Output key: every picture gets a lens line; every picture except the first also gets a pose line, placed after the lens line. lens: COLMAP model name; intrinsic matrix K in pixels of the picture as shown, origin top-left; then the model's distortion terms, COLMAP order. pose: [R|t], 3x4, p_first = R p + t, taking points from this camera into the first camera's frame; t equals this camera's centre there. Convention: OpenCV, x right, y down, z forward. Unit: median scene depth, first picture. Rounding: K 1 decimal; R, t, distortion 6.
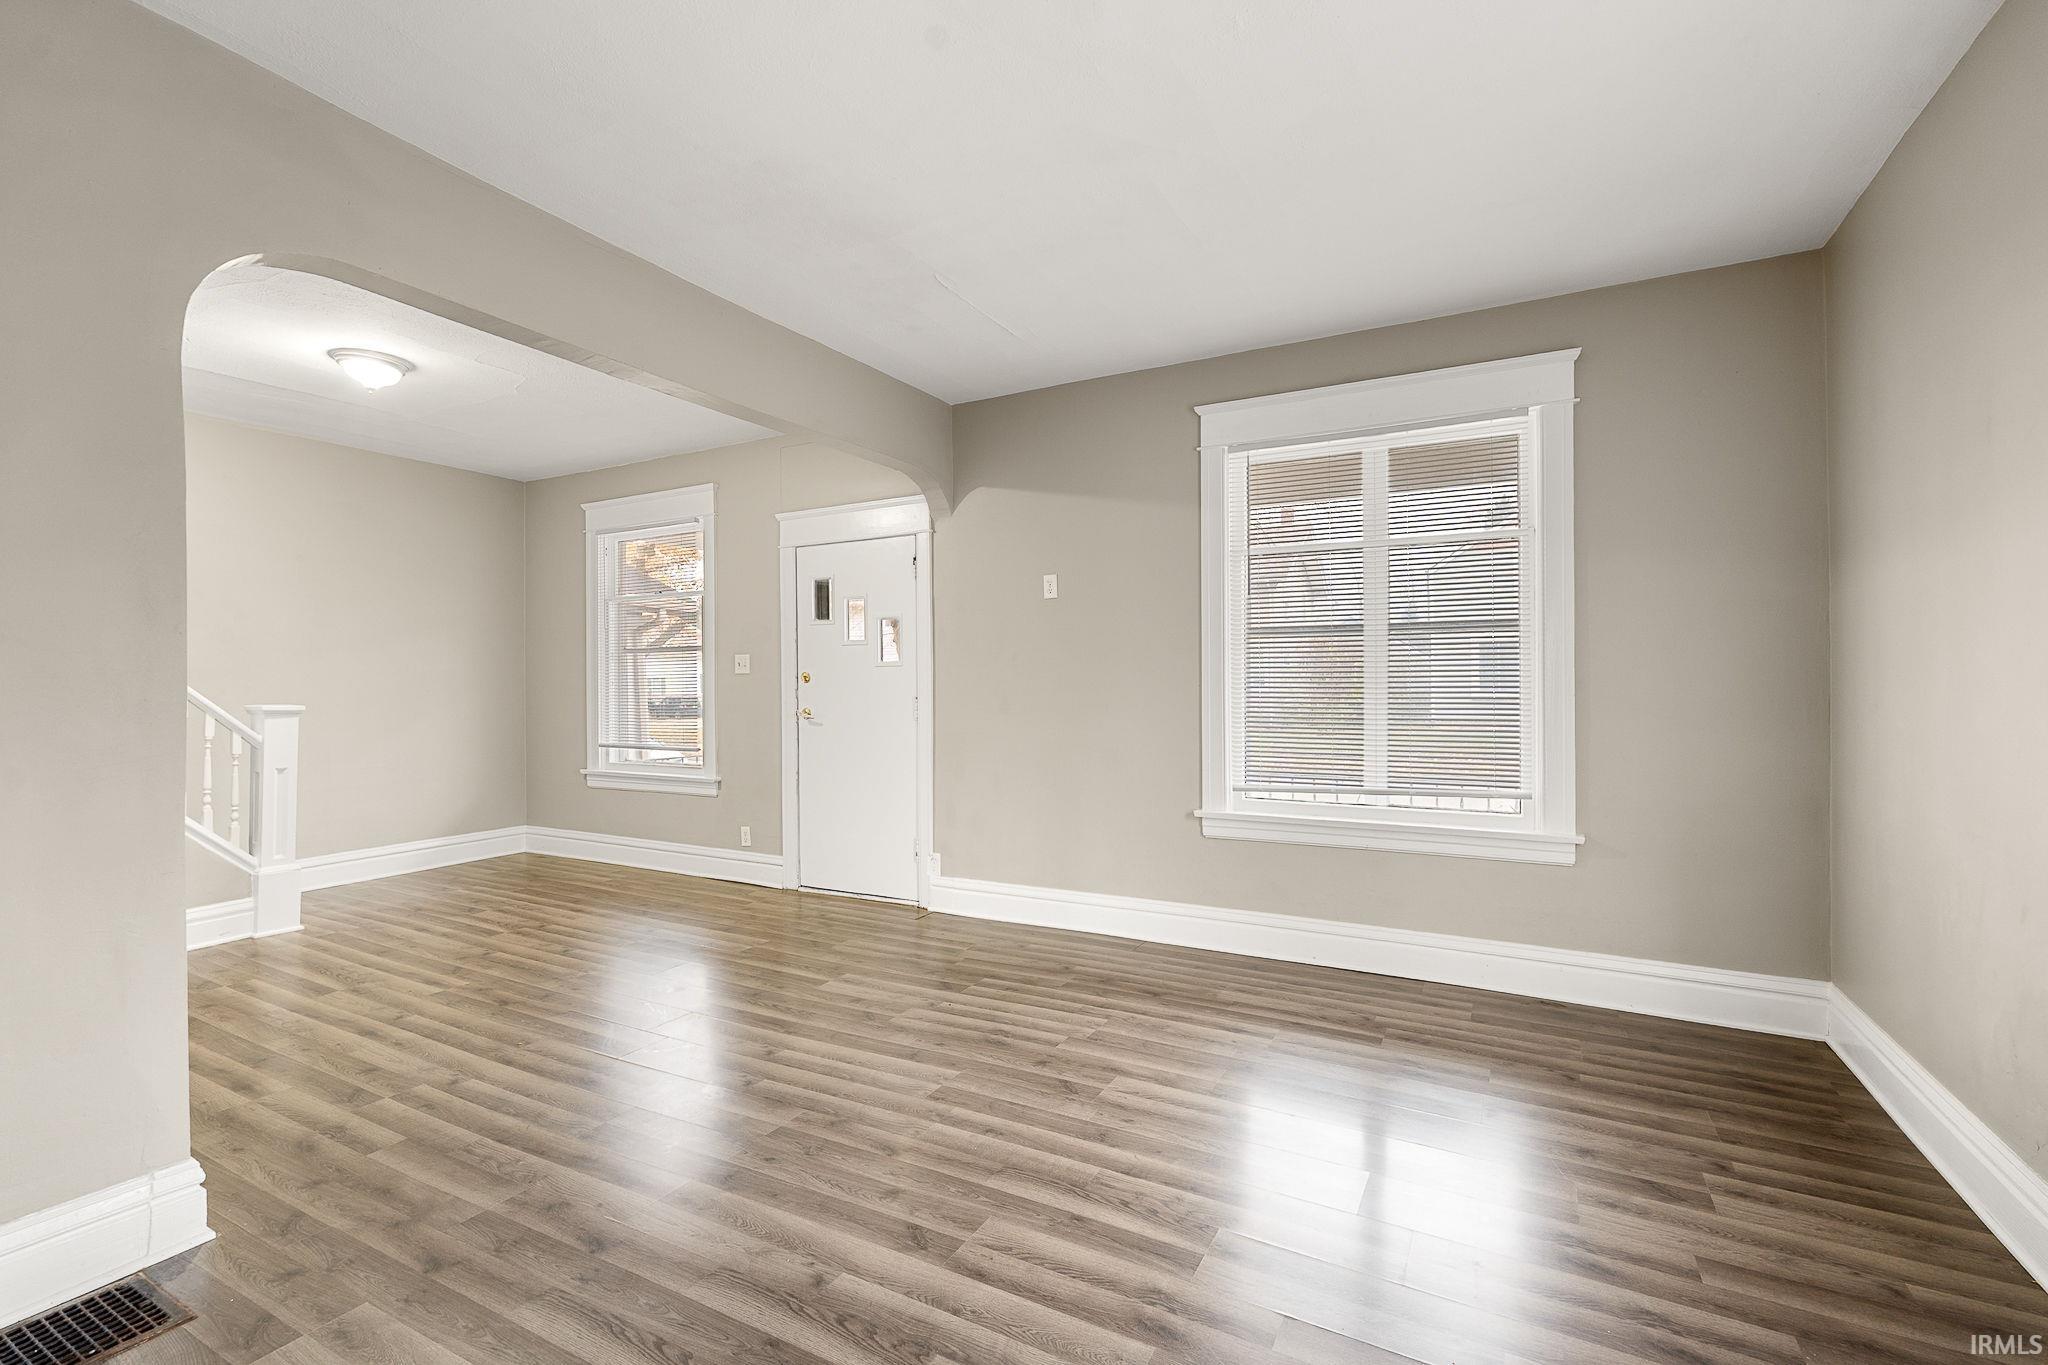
lens RADIAL K [[900.9, 0, 1024.1], [0, 900.9, 672.3], [0, 0, 1]] dist [0.002152, -0.001006]
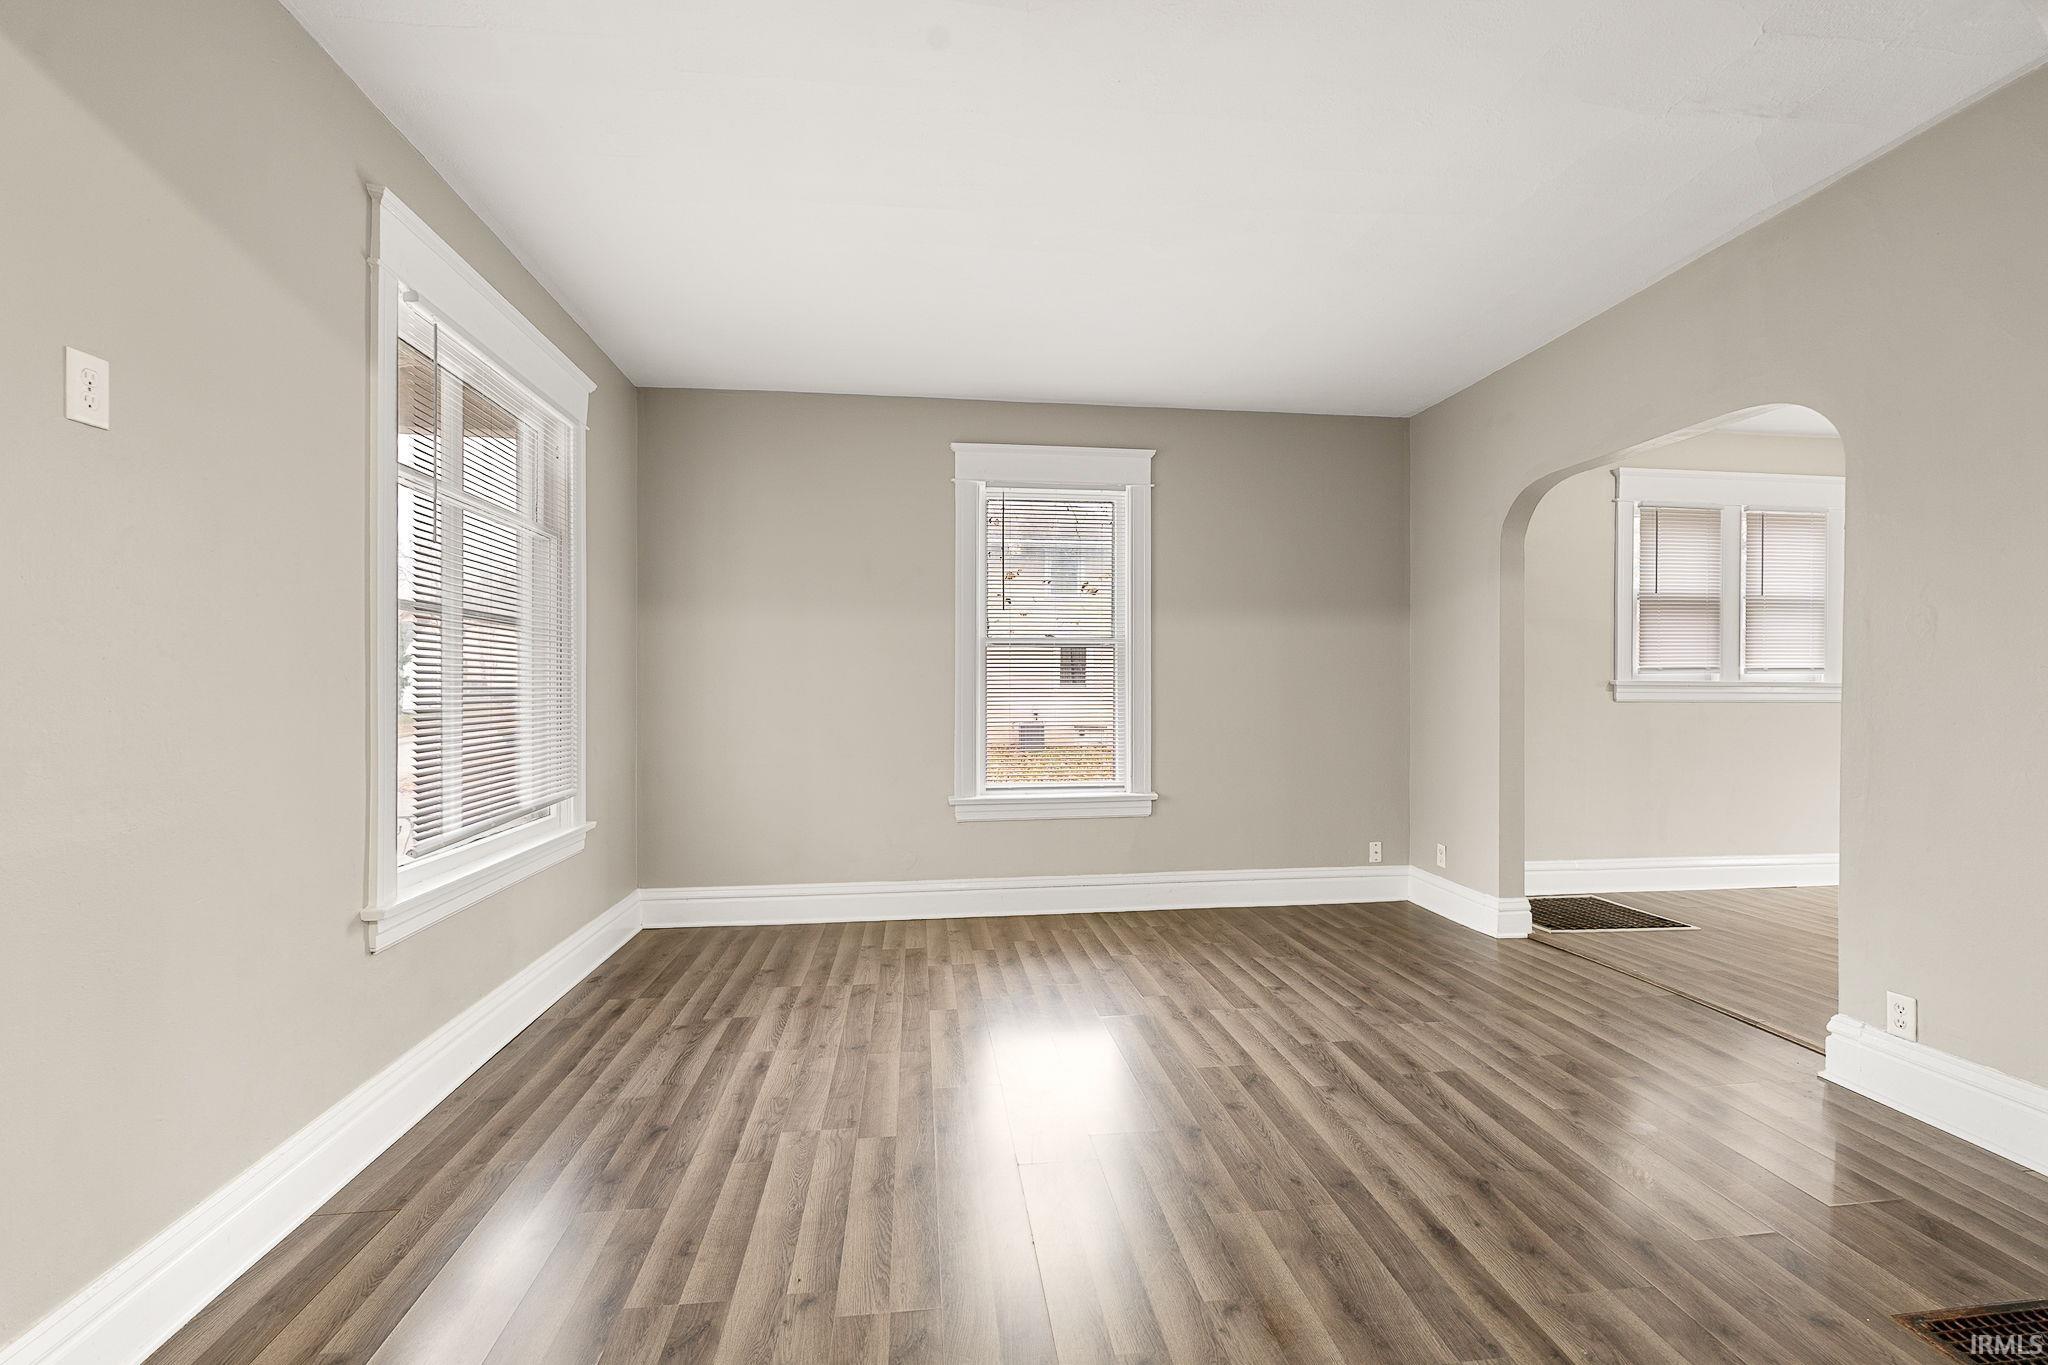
lens RADIAL K [[900.9, 0, 1035.3], [0, 900.9, 678.5], [0, 0, 1]] dist [0.002152, -0.001006]
pose [[-0.600573, 0.012537, 0.799472, -0.525765], [-0.005518, 0.999788, -0.019823, 0.021135], [-0.799551, -0.016317, -0.600376, 1.072202]]
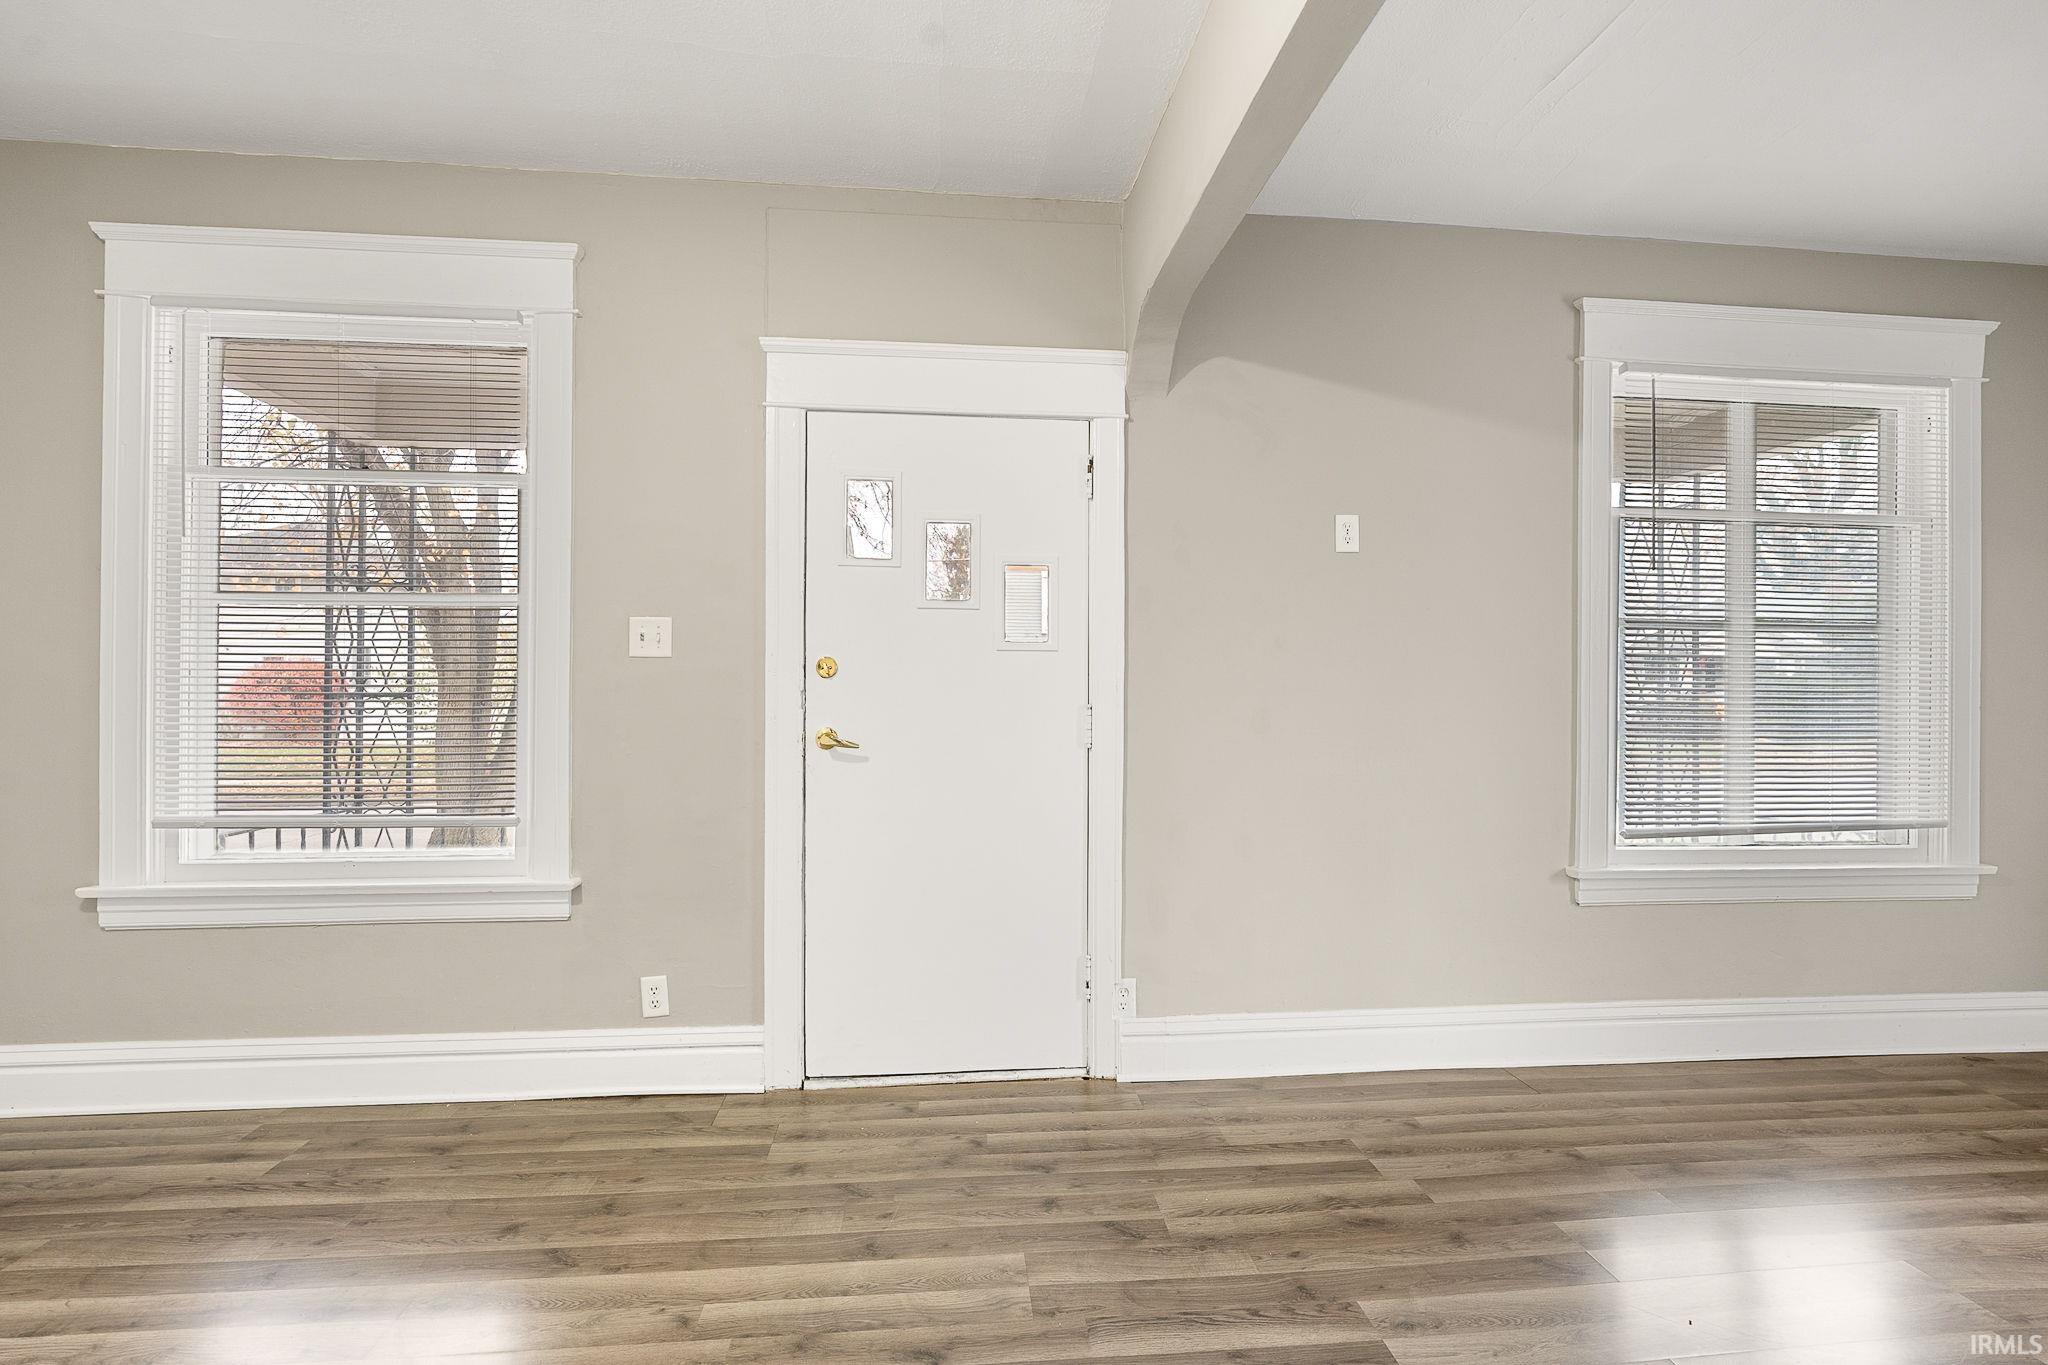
lens RADIAL K [[900.9, 0, 1036.9], [0, 900.9, 680.6], [0, 0, 1]] dist [0.002152, -0.001006]
pose [[0.824333, 0.018129, 0.565814, -0.589735], [-0.018973, 0.999810, -0.004392, 0.017544], [-0.565786, -0.007115, 0.824521, 0.695844]]
